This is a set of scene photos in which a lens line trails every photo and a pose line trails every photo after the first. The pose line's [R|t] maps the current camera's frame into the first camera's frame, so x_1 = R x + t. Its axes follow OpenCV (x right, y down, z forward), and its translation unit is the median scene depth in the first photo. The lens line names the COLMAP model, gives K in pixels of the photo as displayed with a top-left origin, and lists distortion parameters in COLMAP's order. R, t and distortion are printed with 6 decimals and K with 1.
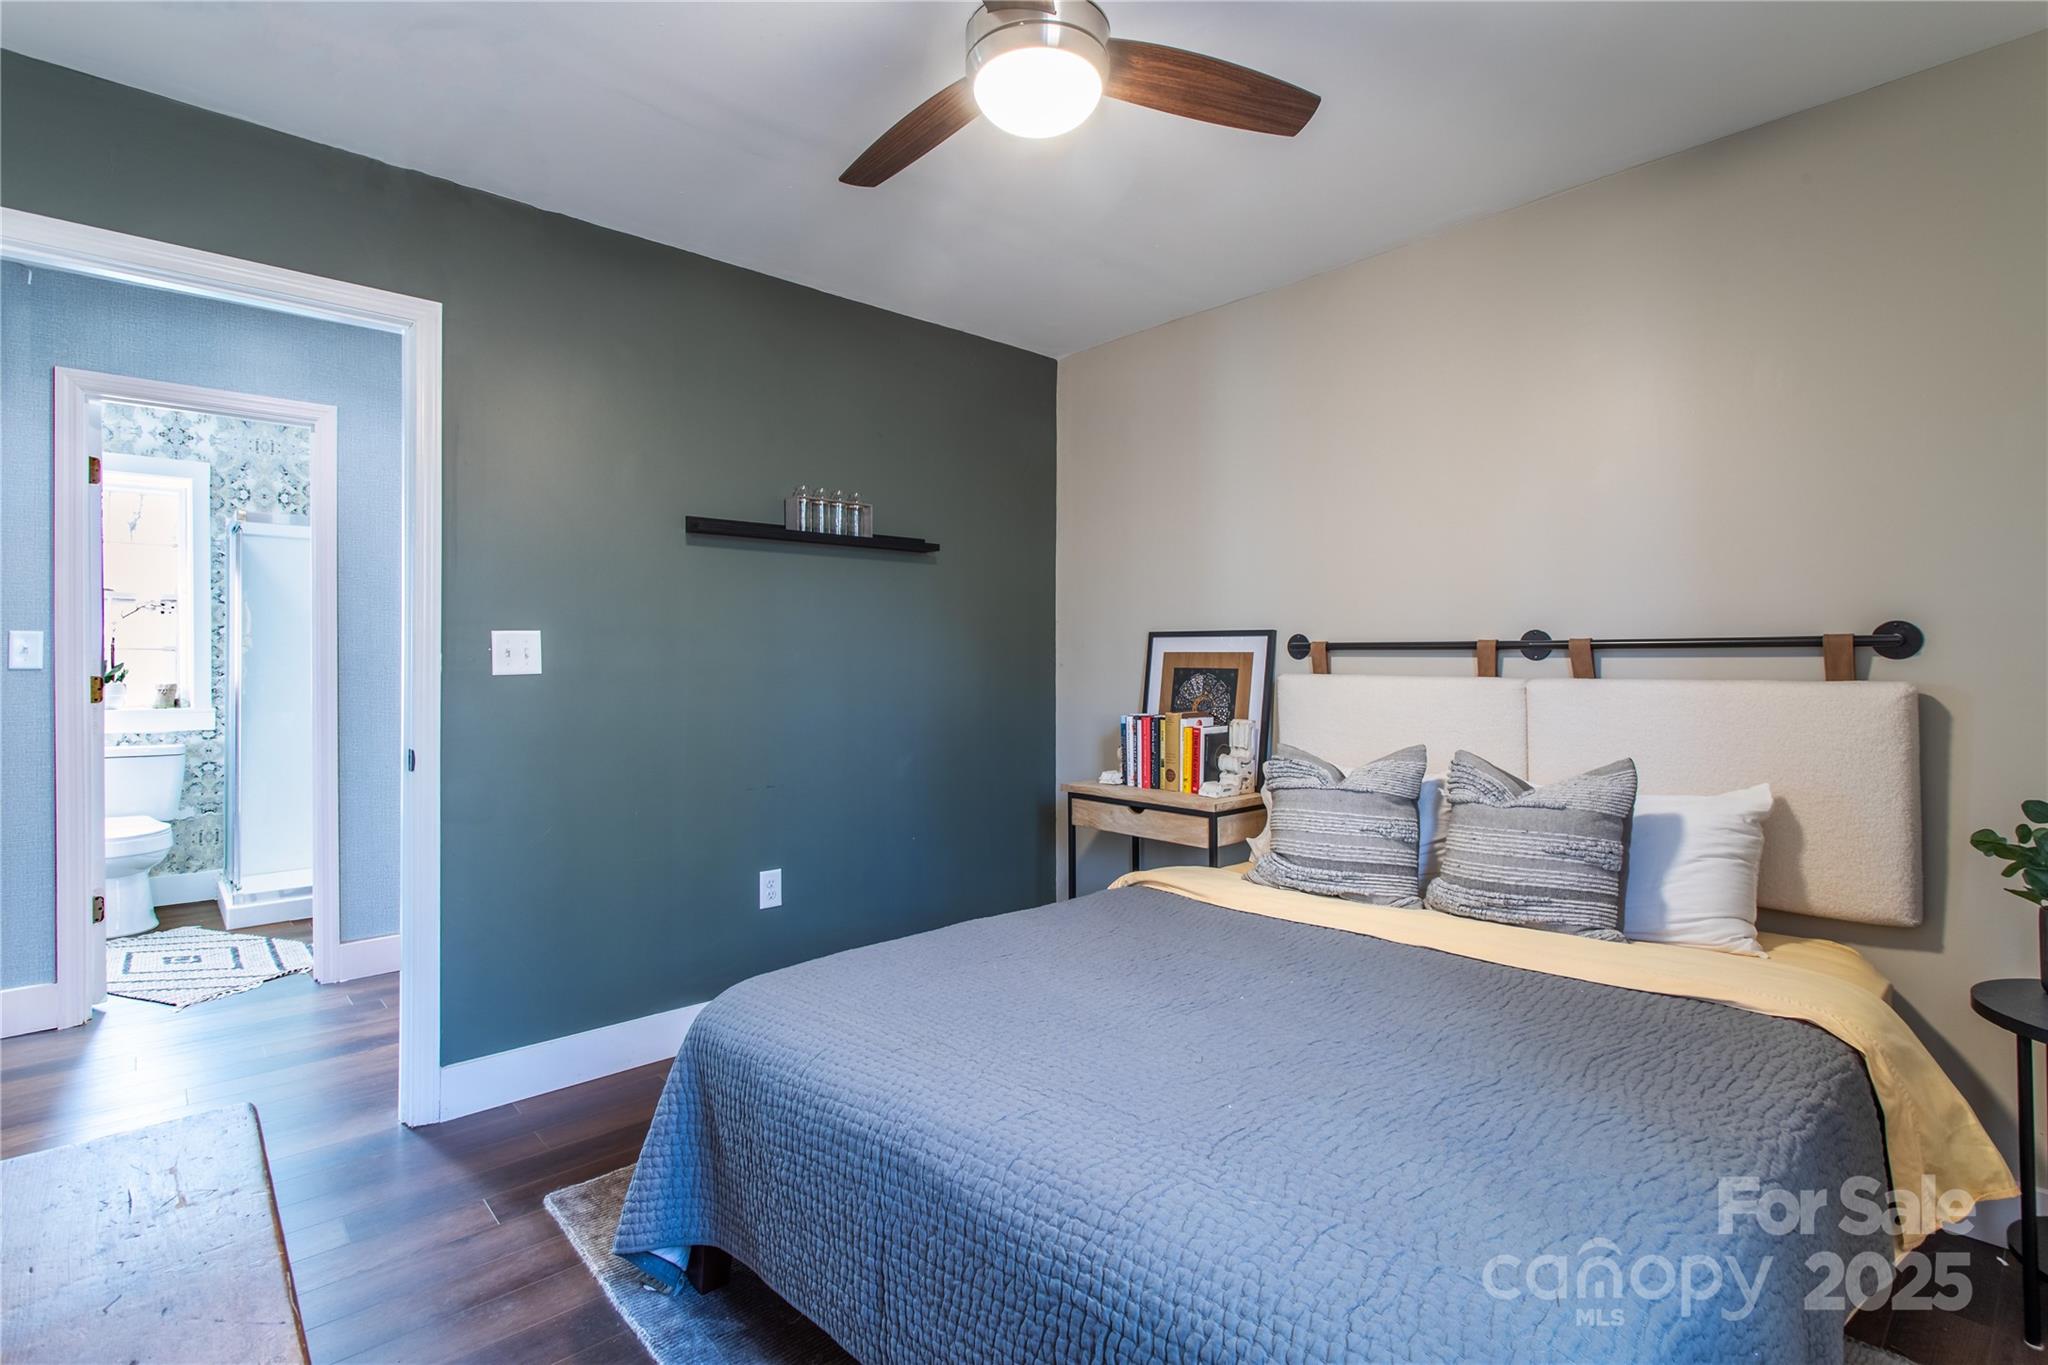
lens RADIAL K [[979.6, 0, 1036.2], [0, 979.6, 667.8], [0, 0, 1]] dist [0.000548, 0.001368]
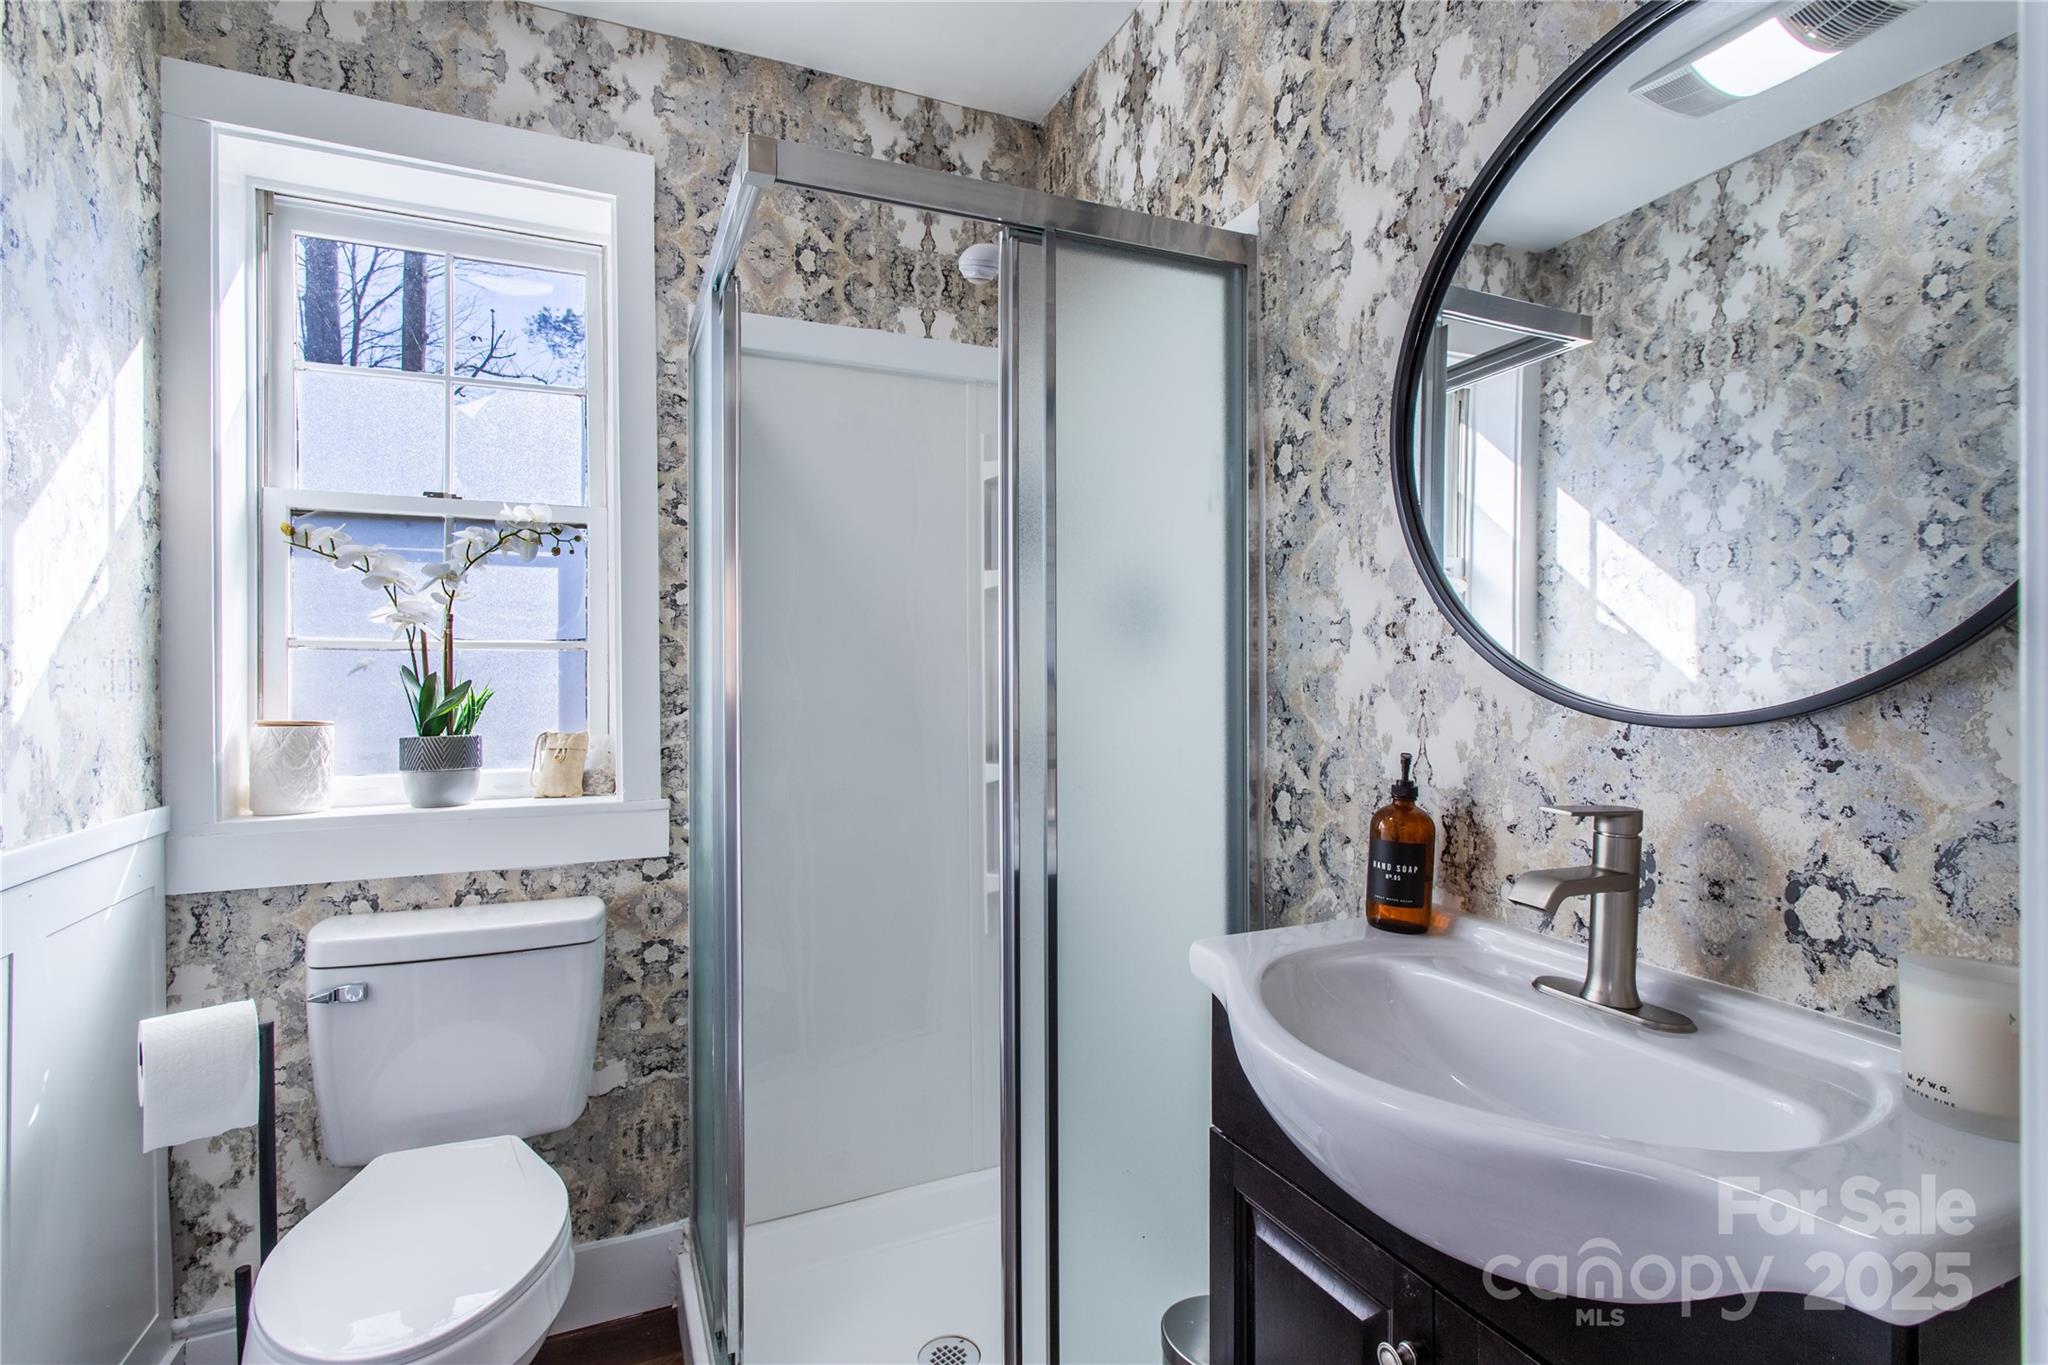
lens RADIAL K [[979.6, 0, 1015.5], [0, 979.6, 687.4], [0, 0, 1]] dist [0.000548, 0.001368]
pose [[0.950996, 0.001517, -0.309198, -0.592694], [0.001846, 0.999942, 0.010583, -0.006017], [0.309196, -0.010635, 0.950939, 0.681106]]
